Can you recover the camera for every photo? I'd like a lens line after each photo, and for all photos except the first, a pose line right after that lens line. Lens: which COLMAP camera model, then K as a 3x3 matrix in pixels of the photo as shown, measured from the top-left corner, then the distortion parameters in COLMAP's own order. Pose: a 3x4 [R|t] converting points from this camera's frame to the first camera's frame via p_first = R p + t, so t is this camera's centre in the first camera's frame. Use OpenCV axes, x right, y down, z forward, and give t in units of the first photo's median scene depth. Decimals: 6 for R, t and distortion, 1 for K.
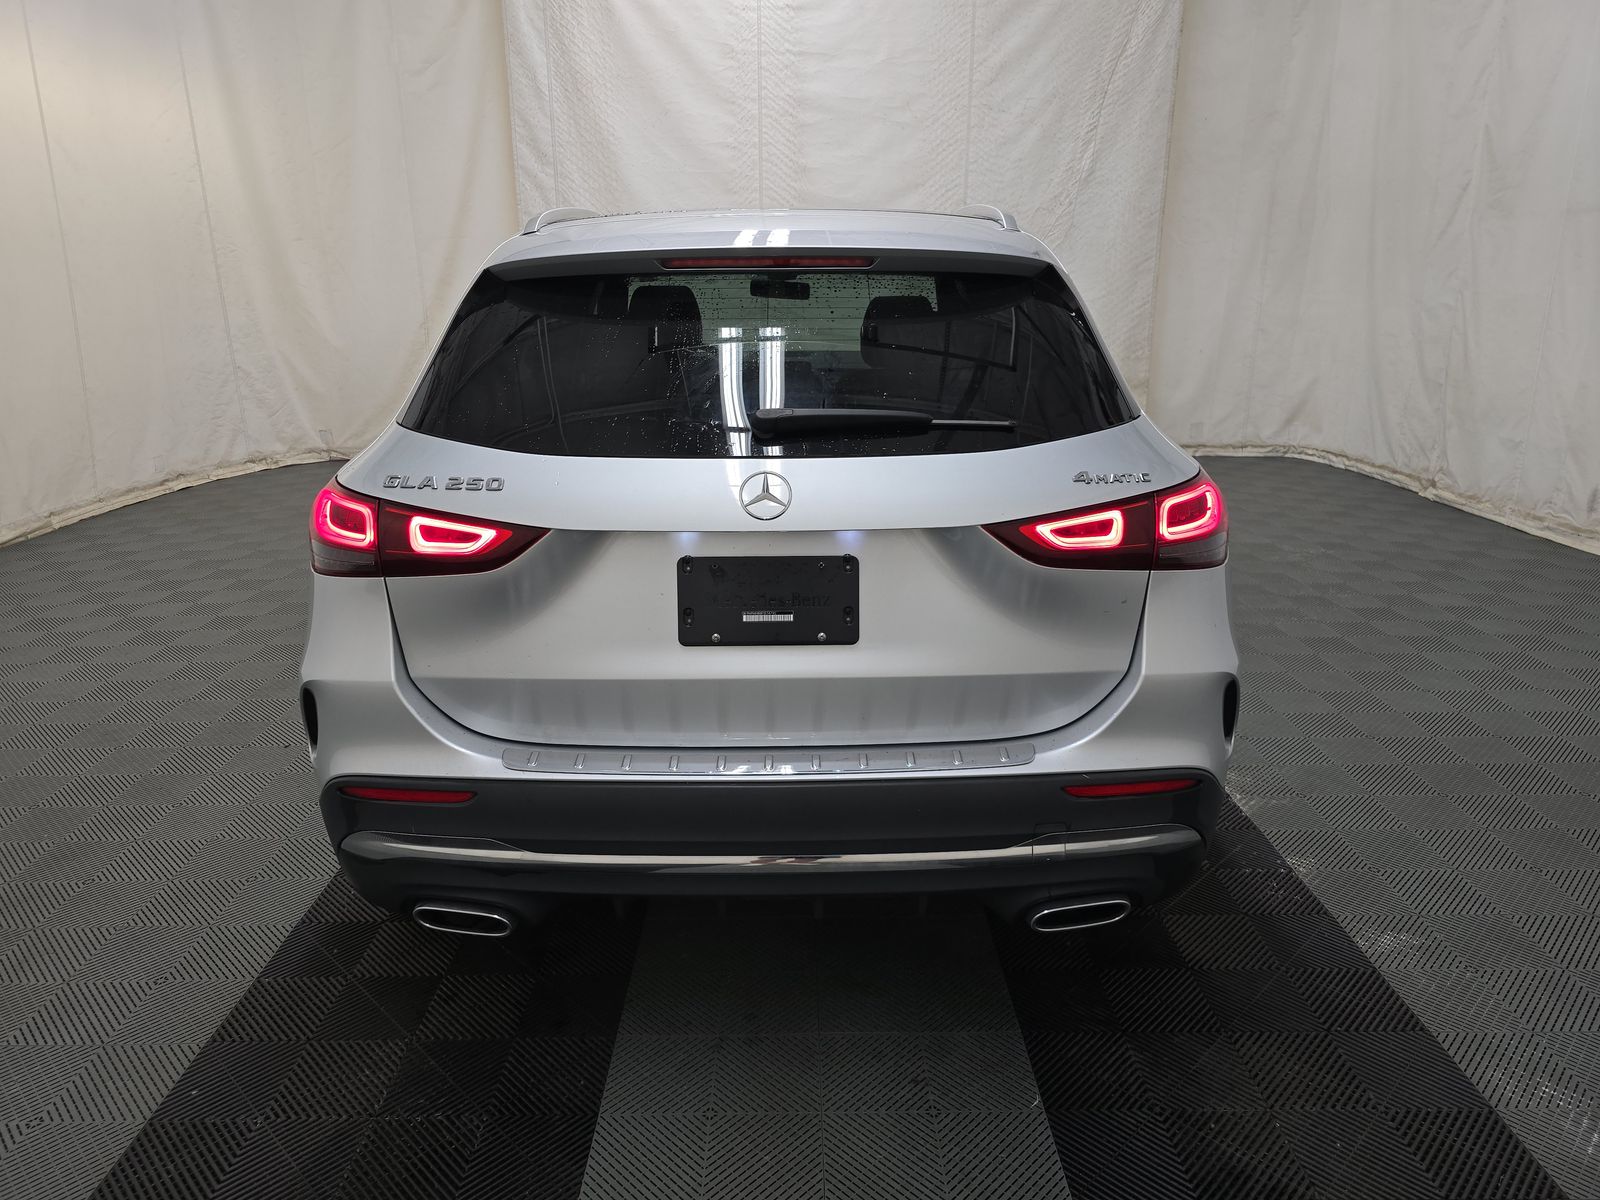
lens RADIAL K [[1050.0, 0, 824.8], [0, 1050.0, 606.9], [0, 0, 1]] dist [0.031138, -0.033623]
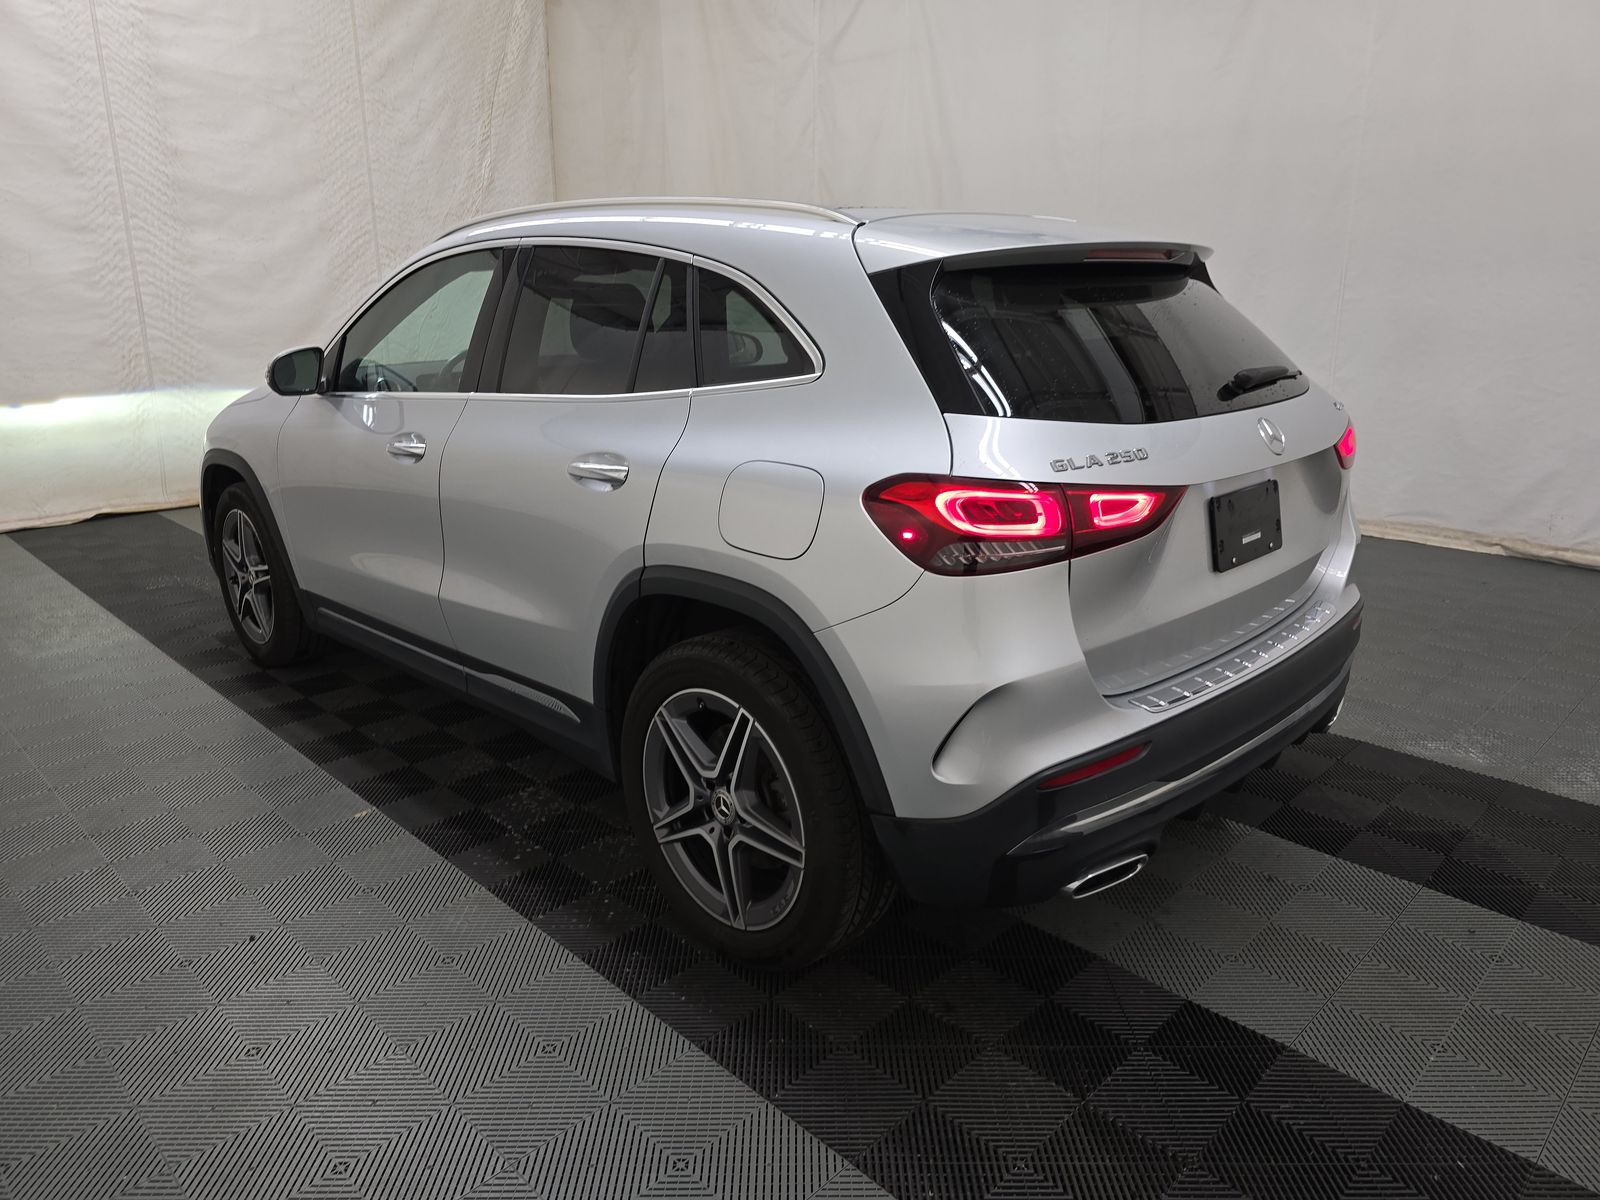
lens RADIAL K [[1043.6, 0, 800.0], [0, 1043.6, 600.0], [0, 0, 1]] dist [0.030723, -0.030797]
pose [[0.711165, -0.198757, 0.674344, -0.301810], [0.209701, 0.975510, 0.066371, -0.026190], [-0.671021, 0.094210, 0.735429, 0.103887]]
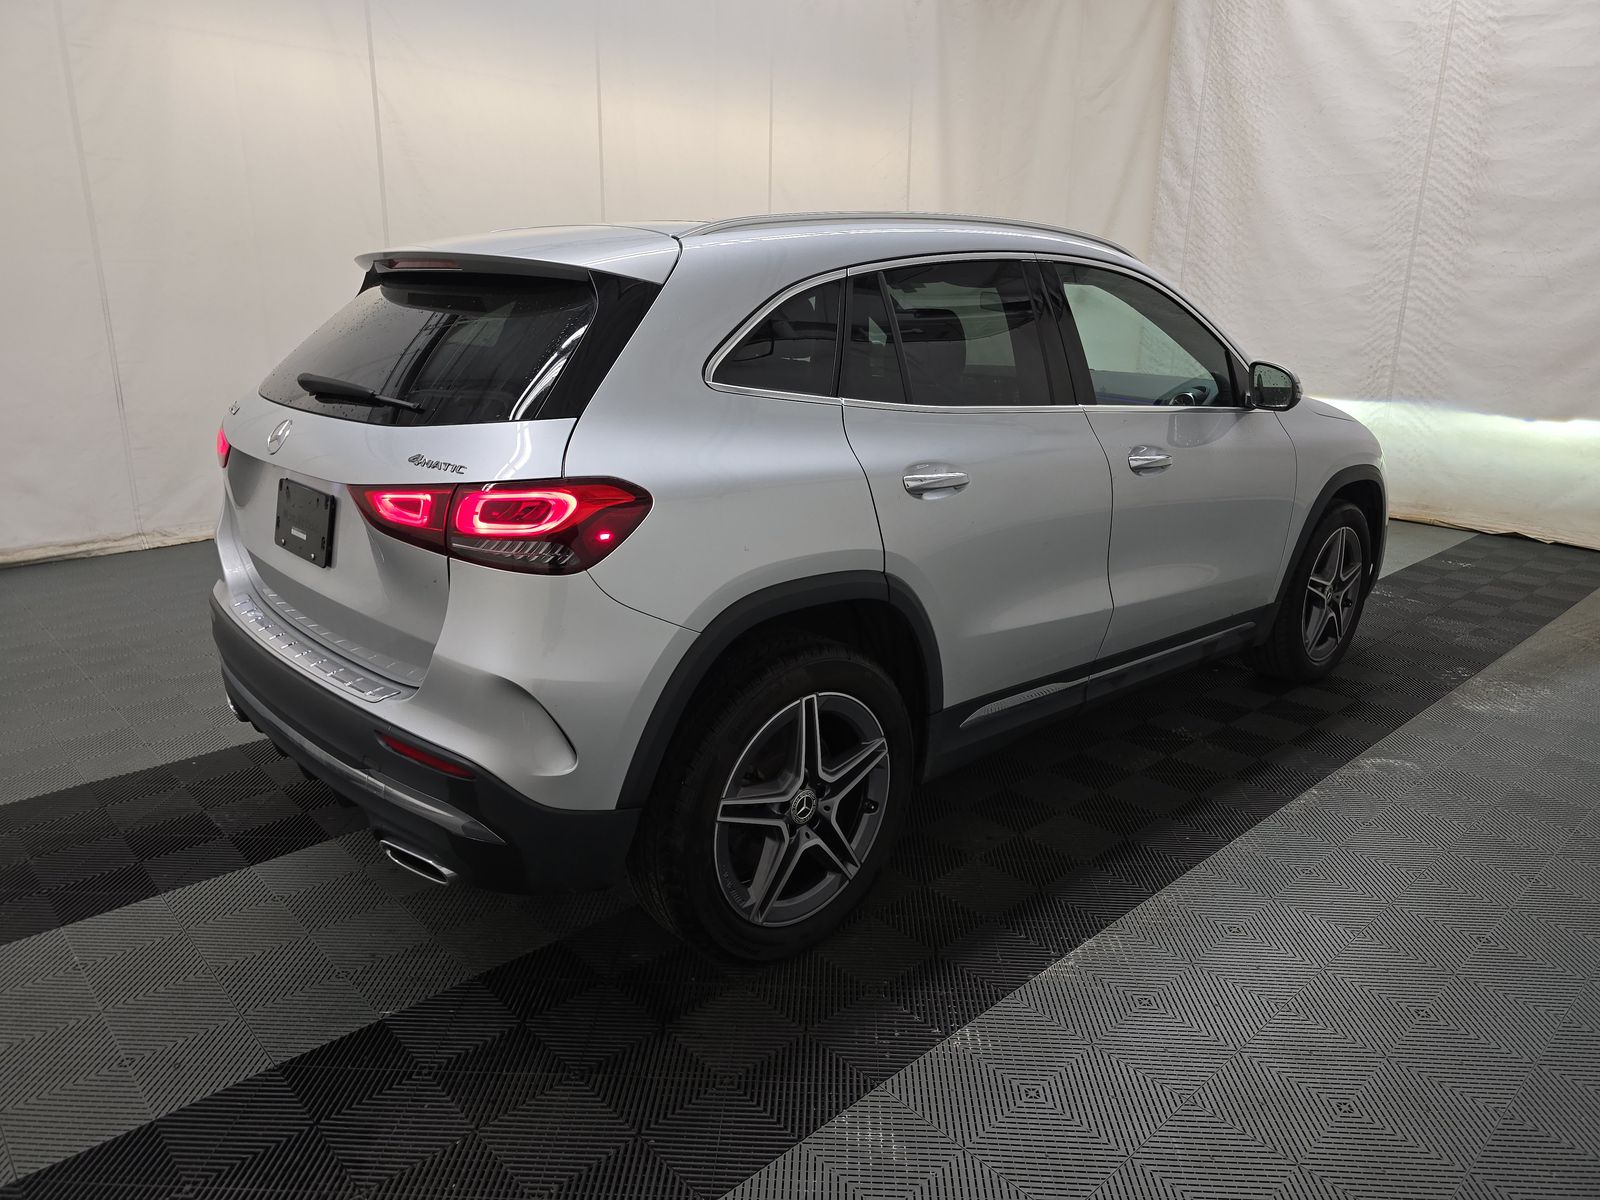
lens RADIAL K [[1091.6, 0, 803.0], [0, 1091.6, 588.2], [0, 0, 1]] dist [0.030359, -0.027017]
pose [[0.672232, 0.209309, -0.710136, 0.295304], [-0.238442, 0.969303, 0.059982, -0.034008], [0.700892, 0.129004, 0.701505, 0.105797]]
